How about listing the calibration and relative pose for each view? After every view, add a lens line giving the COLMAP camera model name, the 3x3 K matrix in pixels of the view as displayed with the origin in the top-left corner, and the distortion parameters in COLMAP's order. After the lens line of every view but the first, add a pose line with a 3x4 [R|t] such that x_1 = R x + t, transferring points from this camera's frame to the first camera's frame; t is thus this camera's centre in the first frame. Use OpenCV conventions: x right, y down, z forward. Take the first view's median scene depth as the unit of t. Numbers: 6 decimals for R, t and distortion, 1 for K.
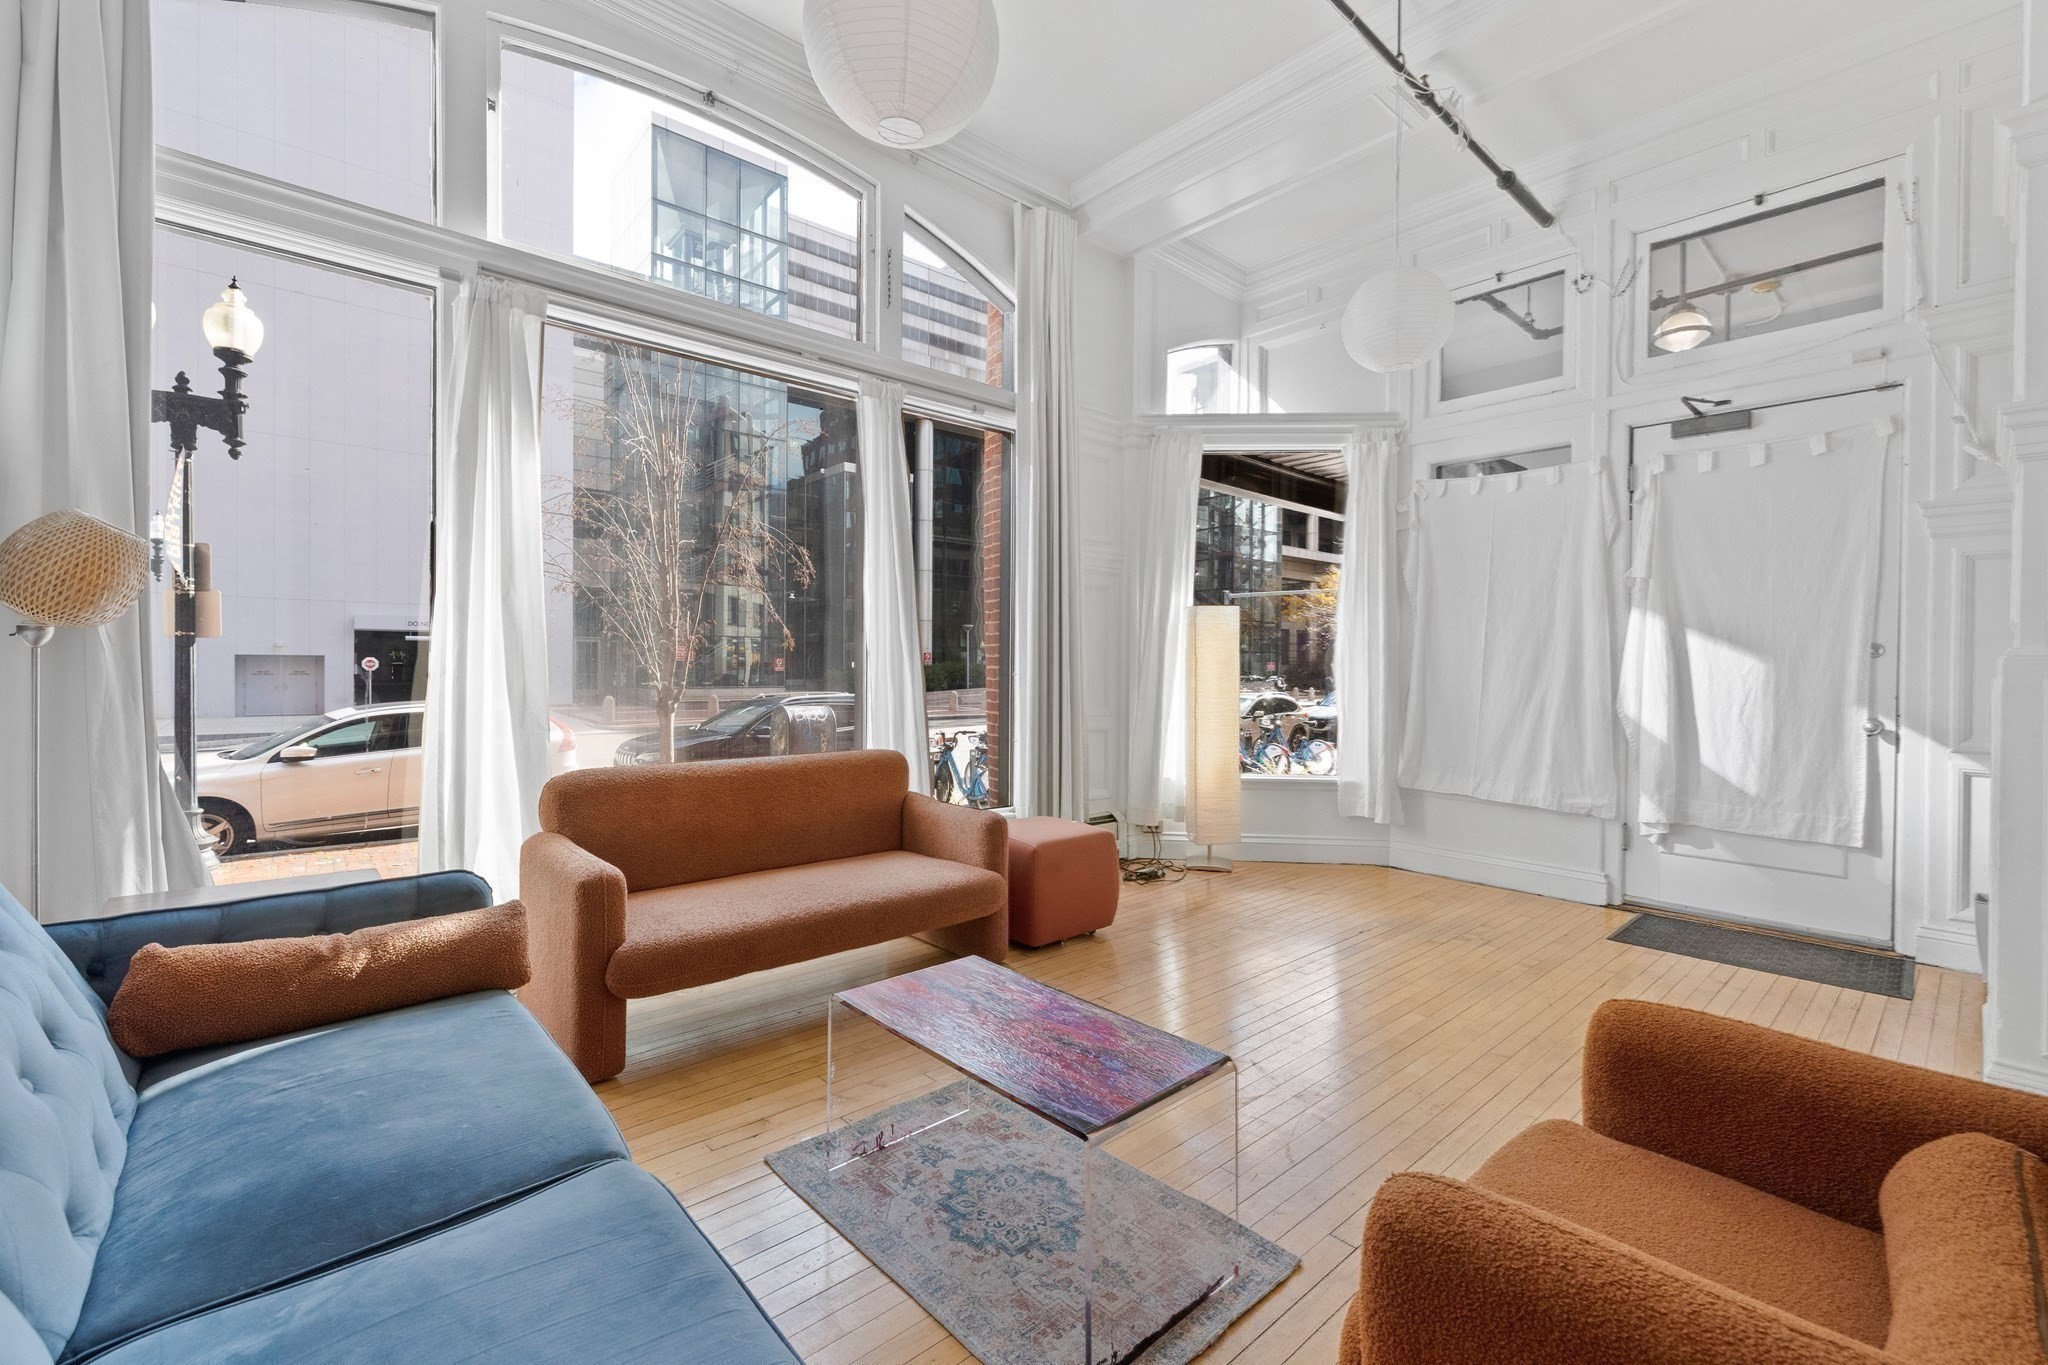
lens RADIAL K [[871.6, 0, 1046.0], [0, 871.6, 668.7], [0, 0, 1]] dist [0.002631, -0.000054]
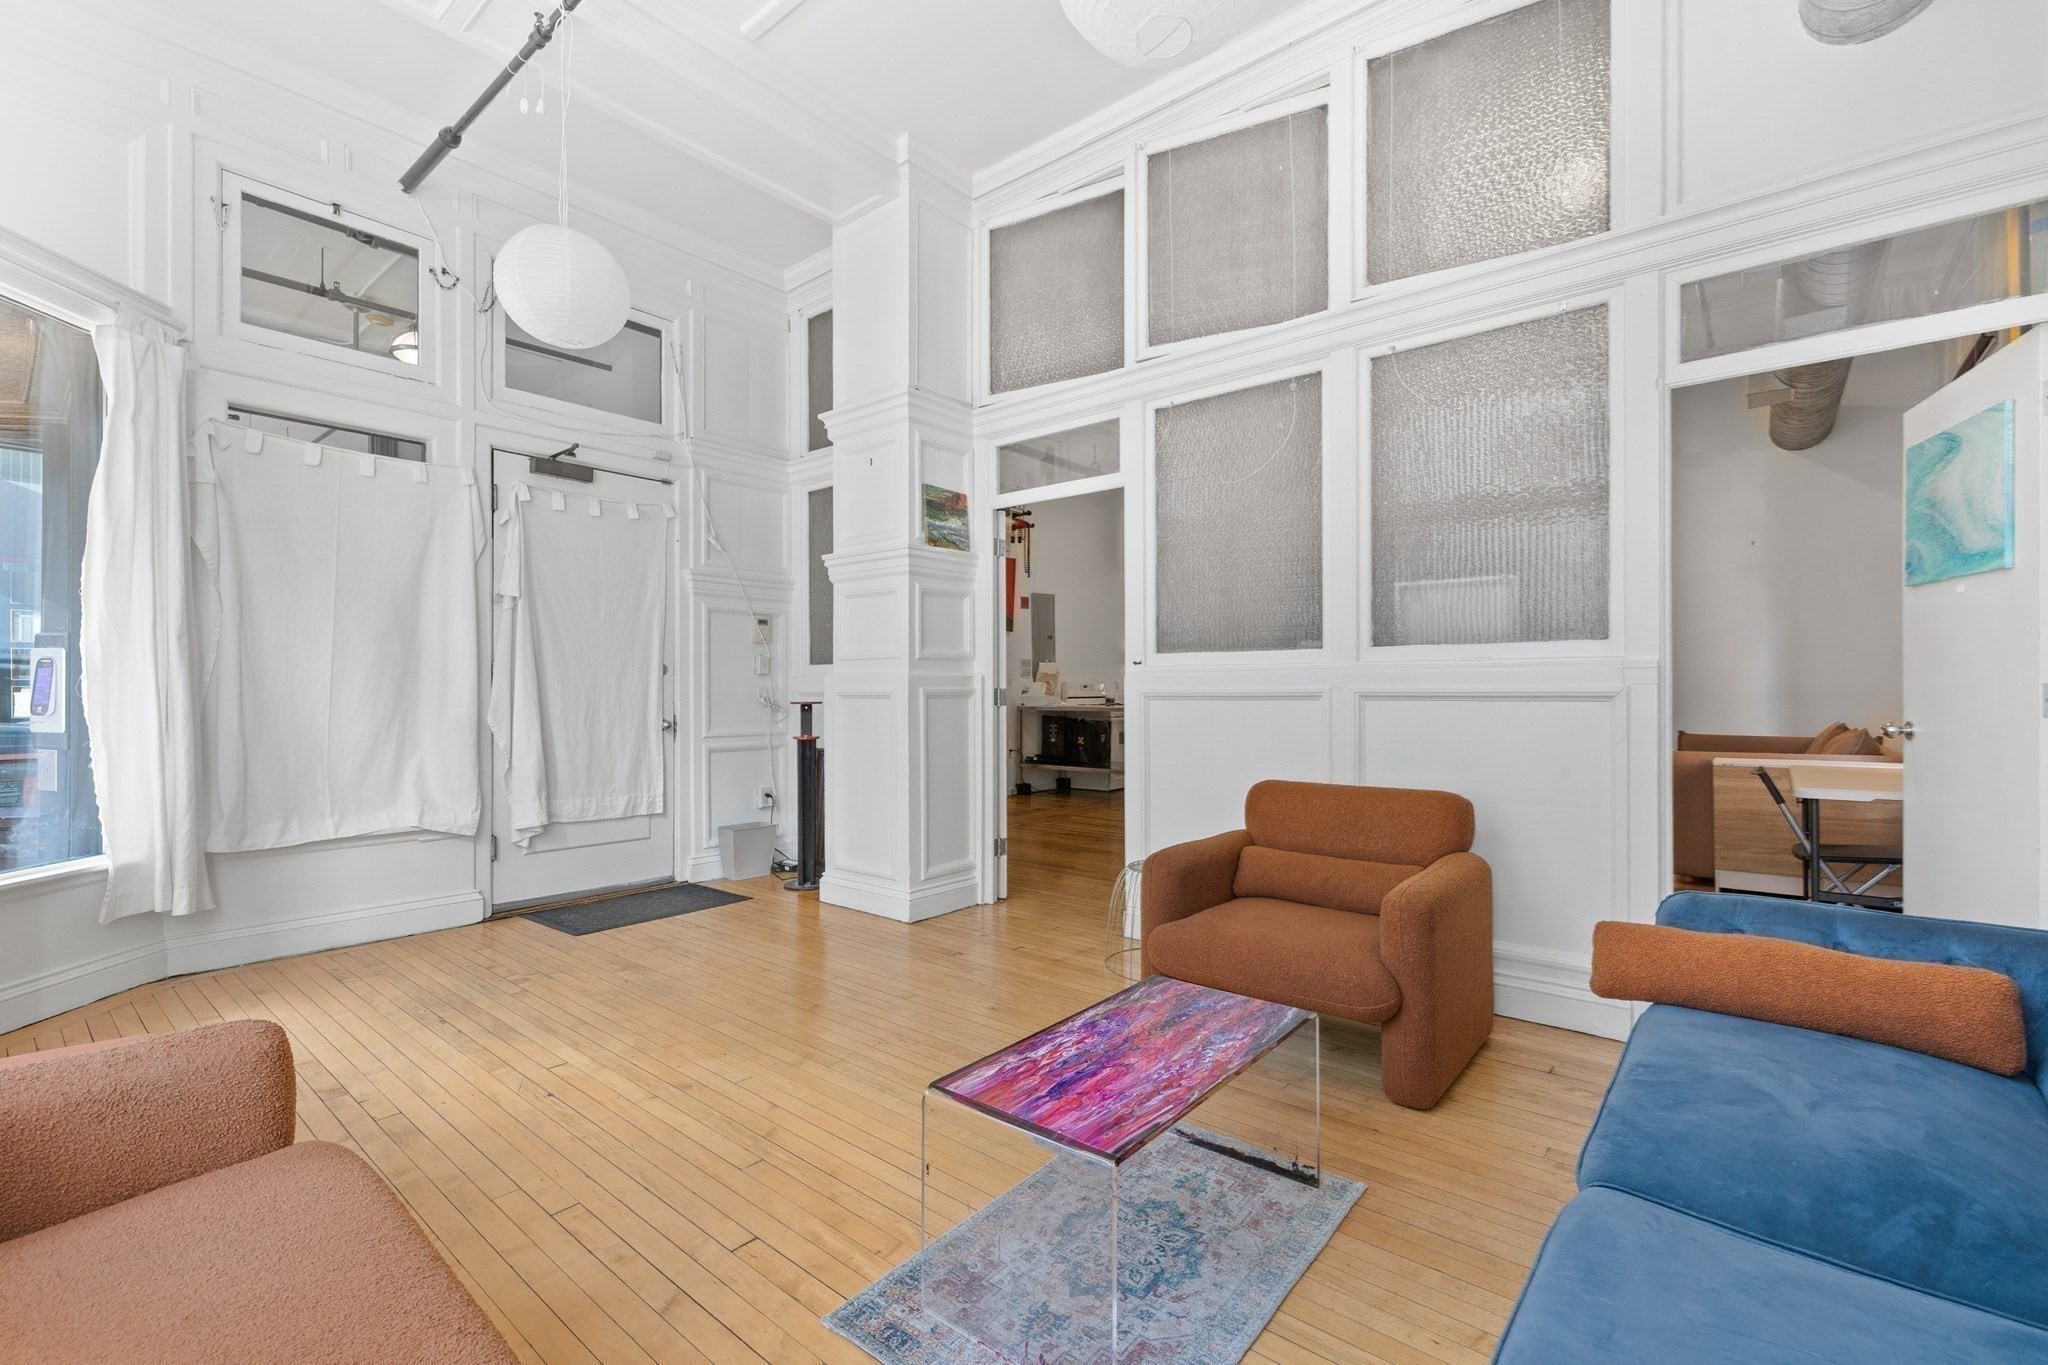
lens RADIAL K [[845.1, 0, 1020.5], [0, 845.1, 690.2], [0, 0, 1]] dist [-0.001903, -0.000138]
pose [[-0.105169, -0.008739, 0.994416, -0.461573], [0.002357, 0.999956, 0.009037, 0.000327], [-0.994452, 0.003295, -0.105144, 0.593074]]
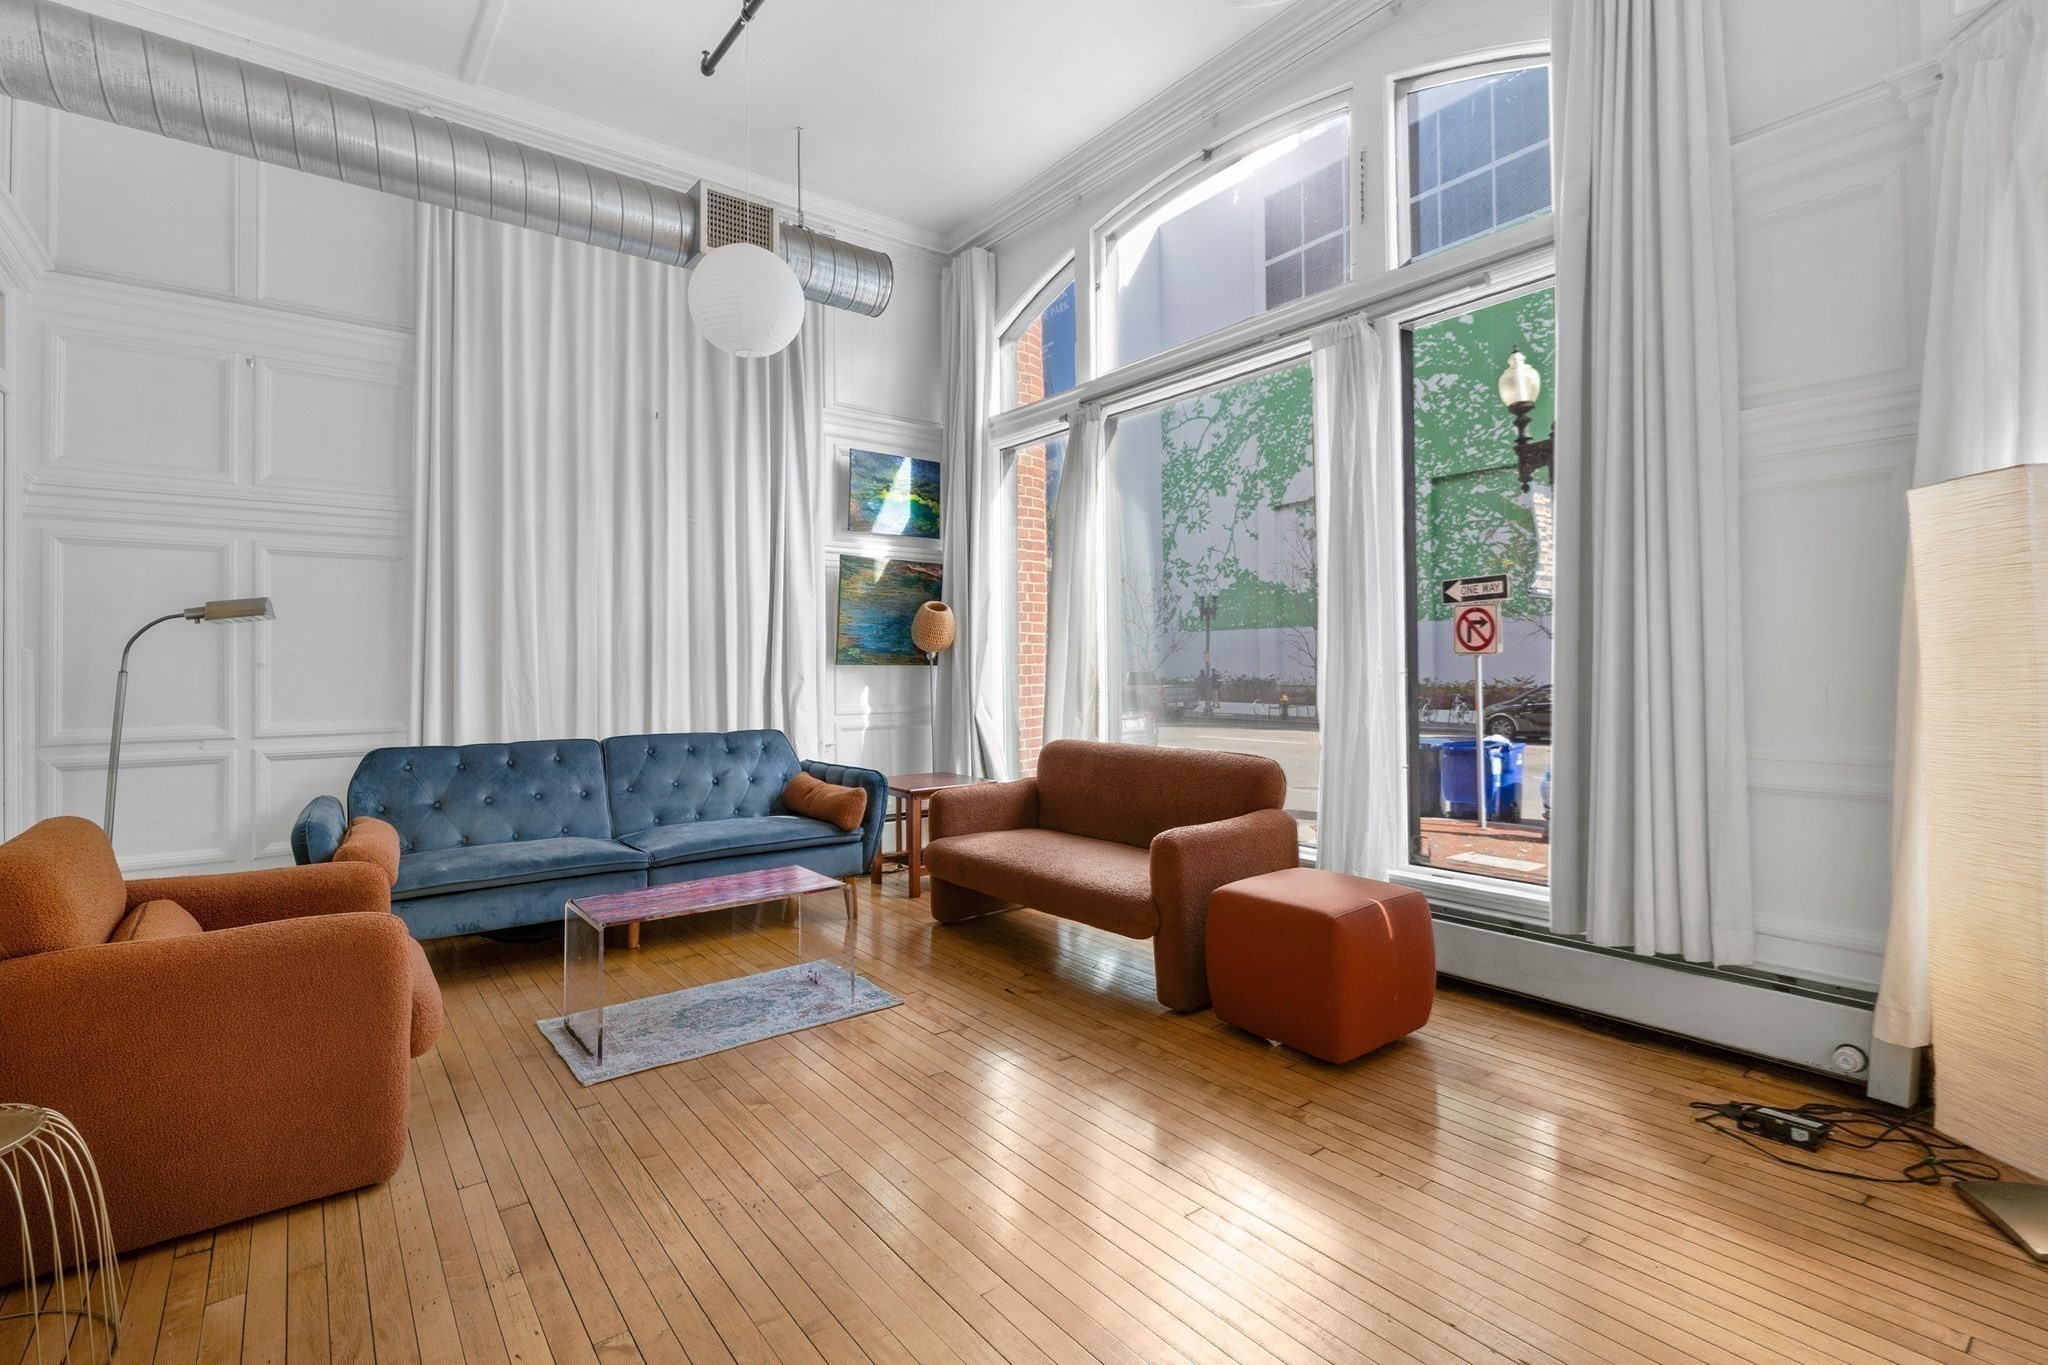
lens RADIAL K [[970.1, 0, 1023.2], [0, 970.1, 670.5], [0, 0, 1]] dist [-0.002154, -0.000213]
pose [[-0.097082, -0.004783, -0.995265, 0.805125], [0.001191, 0.999987, -0.004922, 0.006336], [0.995276, -0.001663, -0.097076, 0.836483]]
